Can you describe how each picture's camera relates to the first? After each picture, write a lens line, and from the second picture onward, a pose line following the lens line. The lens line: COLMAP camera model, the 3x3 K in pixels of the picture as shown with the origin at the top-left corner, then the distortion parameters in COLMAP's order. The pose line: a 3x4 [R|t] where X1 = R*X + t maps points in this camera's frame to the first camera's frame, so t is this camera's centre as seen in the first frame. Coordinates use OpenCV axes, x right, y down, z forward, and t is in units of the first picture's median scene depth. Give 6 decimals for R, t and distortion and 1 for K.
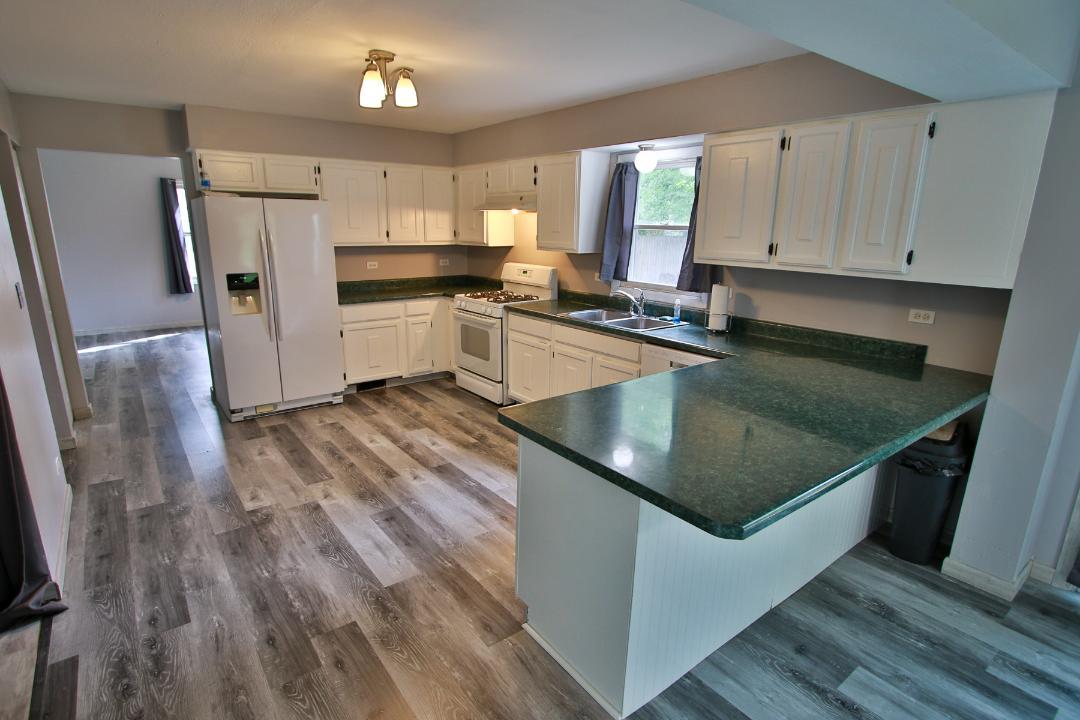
lens RADIAL K [[553.0, 0, 532.0], [0, 553.0, 362.2], [0, 0, 1]] dist [-0.012967, -0.000047]
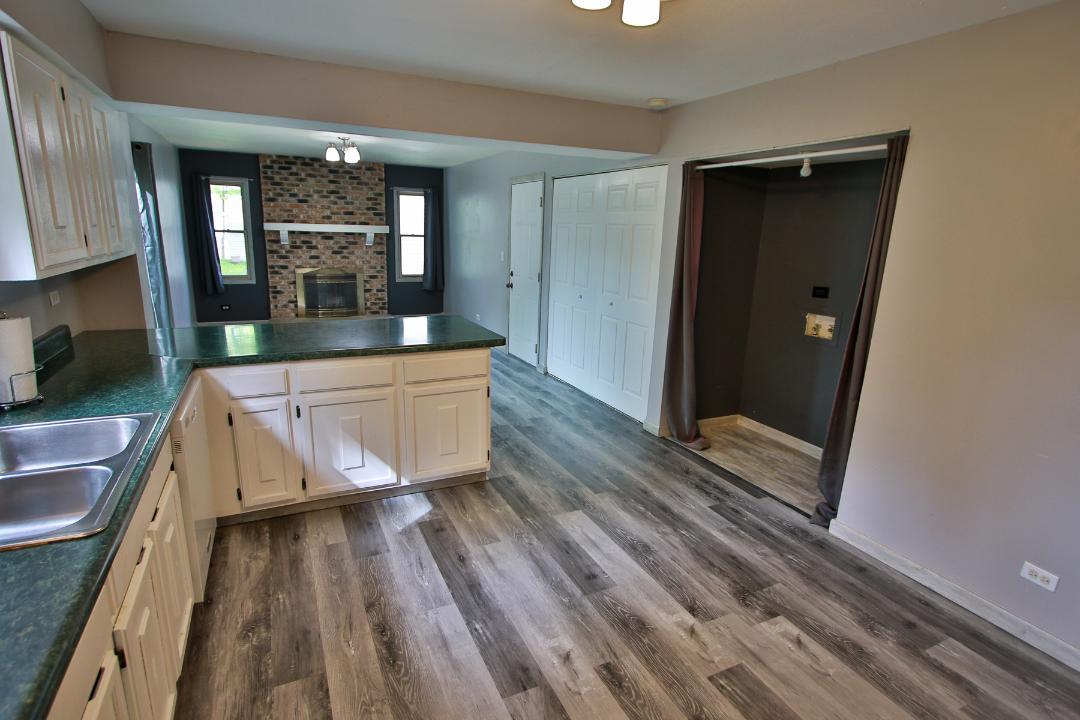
lens RADIAL K [[553.0, 0, 532.0], [0, 553.0, 362.2], [0, 0, 1]] dist [-0.012967, -0.000047]
pose [[-0.977204, -0.093238, 0.190731, -0.241754], [0.006963, 0.883839, 0.467739, -0.326103], [-0.212186, 0.458405, -0.863042, 1.290215]]
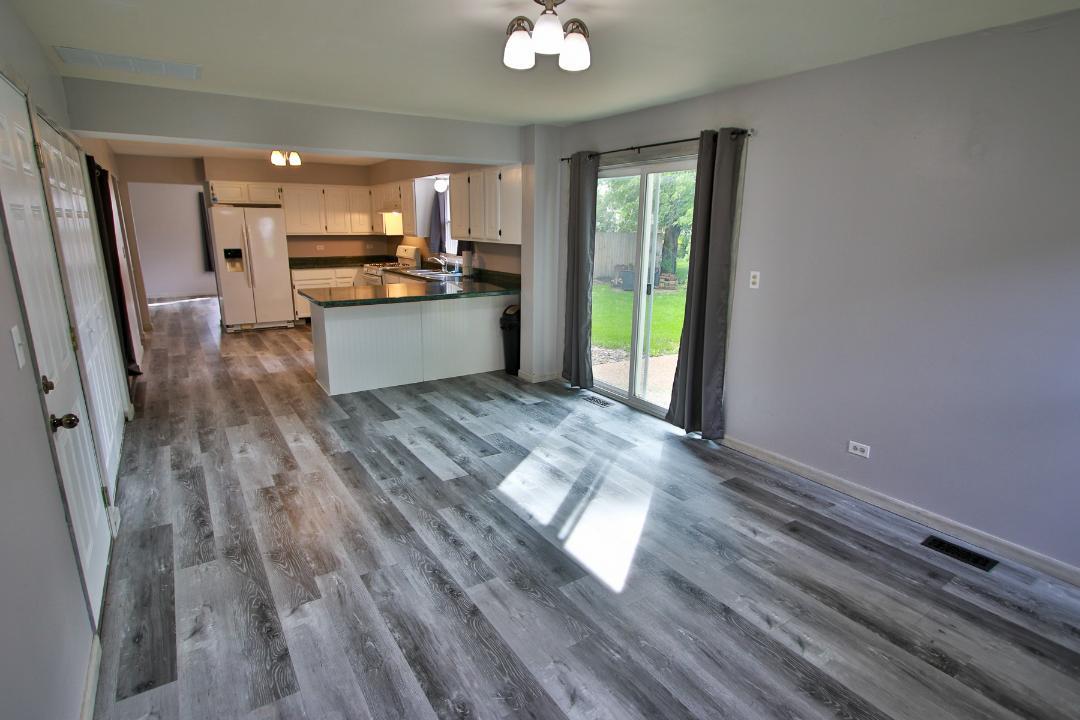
lens RADIAL K [[553.0, 0, 532.0], [0, 553.0, 362.2], [0, 0, 1]] dist [-0.012967, -0.000047]
pose [[0.997294, 0.012538, -0.072438, 0.670076], [-0.012699, 0.999918, -0.001758, 0.229184], [0.072410, 0.002674, 0.997371, -0.833395]]
